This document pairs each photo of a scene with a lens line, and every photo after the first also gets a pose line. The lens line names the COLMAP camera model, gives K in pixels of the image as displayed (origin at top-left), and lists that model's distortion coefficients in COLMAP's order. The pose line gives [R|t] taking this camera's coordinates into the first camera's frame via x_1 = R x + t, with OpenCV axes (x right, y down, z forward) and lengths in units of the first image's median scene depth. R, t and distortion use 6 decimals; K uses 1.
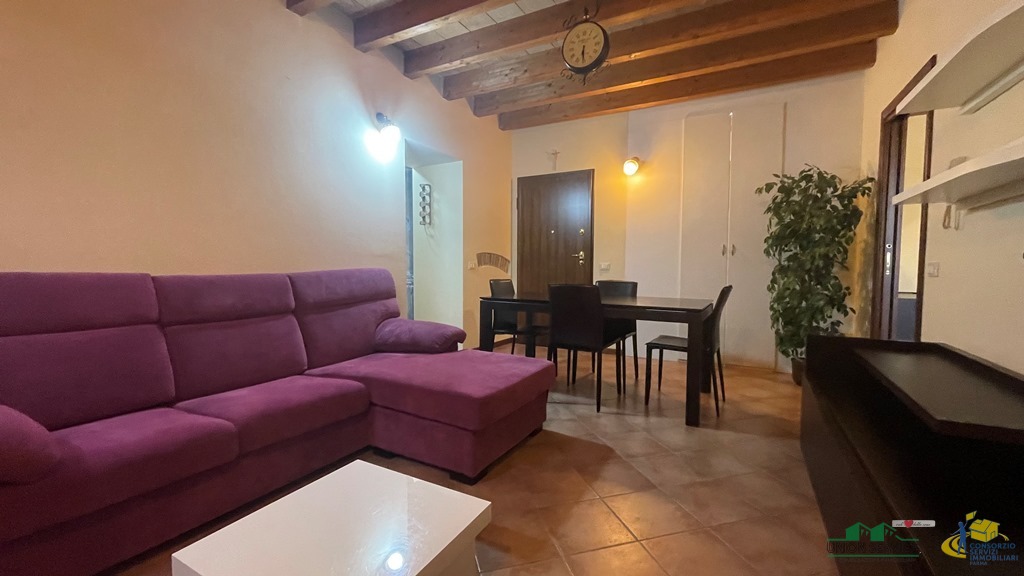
lens RADIAL K [[412.8, 0, 512.0], [0, 412.8, 288.0], [0, 0, 1]] dist [0.002098, -0.004066]
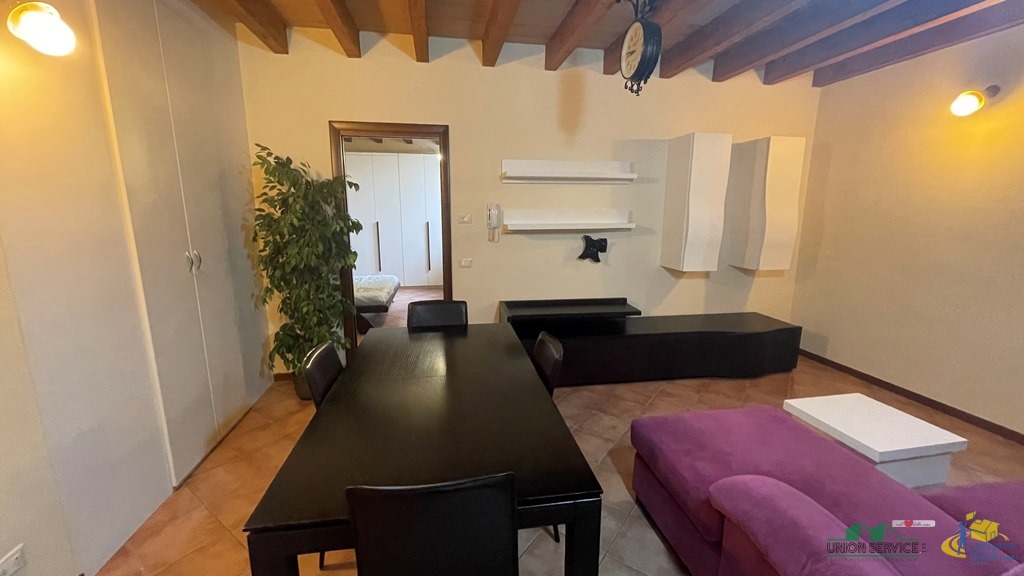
lens RADIAL K [[412.8, 0, 512.0], [0, 412.8, 288.0], [0, 0, 1]] dist [0.002098, -0.004066]
pose [[-0.627104, -0.151646, 0.764032, -0.289543], [0.036880, 0.973986, 0.223588, -0.229566], [-0.778062, 0.168390, -0.605198, 1.357543]]
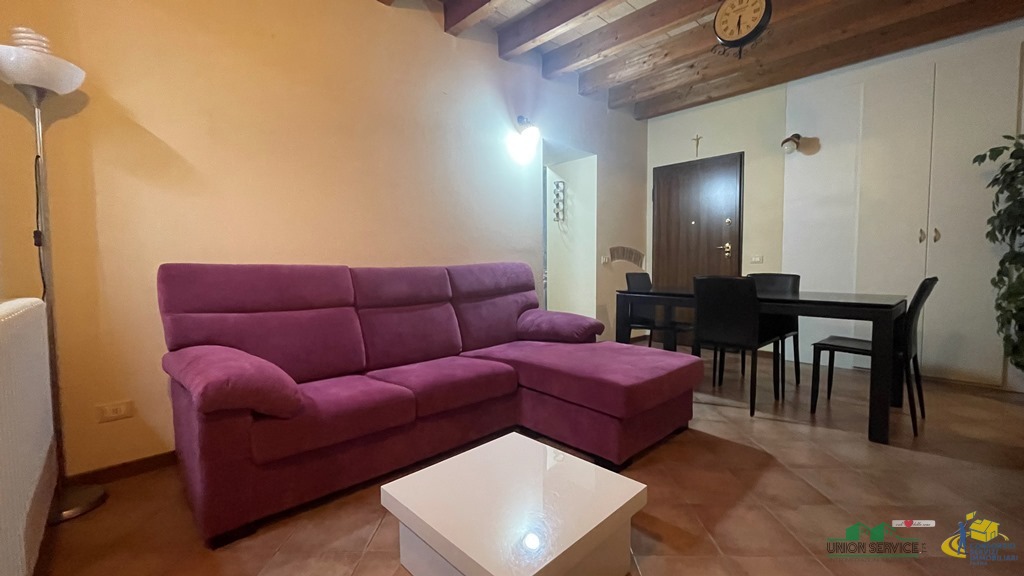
lens RADIAL K [[412.5, 0, 512.0], [0, 412.5, 288.0], [0, 0, 1]] dist [-0.001132, 0.000219]
pose [[0.956303, 0.005193, -0.292330, -0.031254], [-0.004307, 0.999984, 0.003675, 0.015319], [0.292344, -0.002255, 0.956310, -0.022565]]
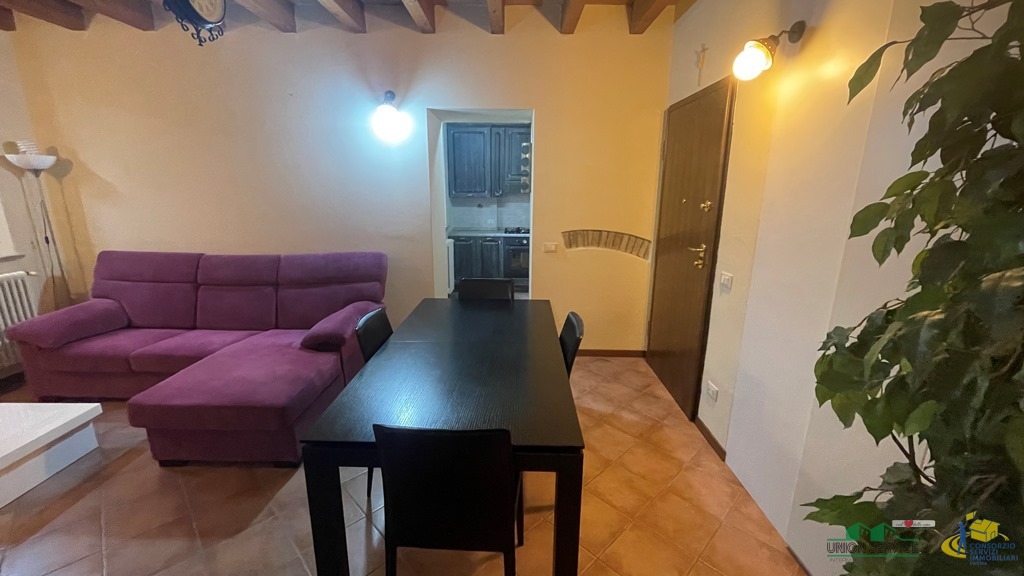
lens RADIAL K [[412.8, 0, 512.0], [0, 412.8, 288.0], [0, 0, 1]] dist [0.002098, -0.004066]
pose [[0.480237, 0.207369, -0.852273, 0.813086], [-0.049989, 0.976543, 0.209438, -0.206073], [0.875713, -0.057975, 0.479339, 0.835035]]
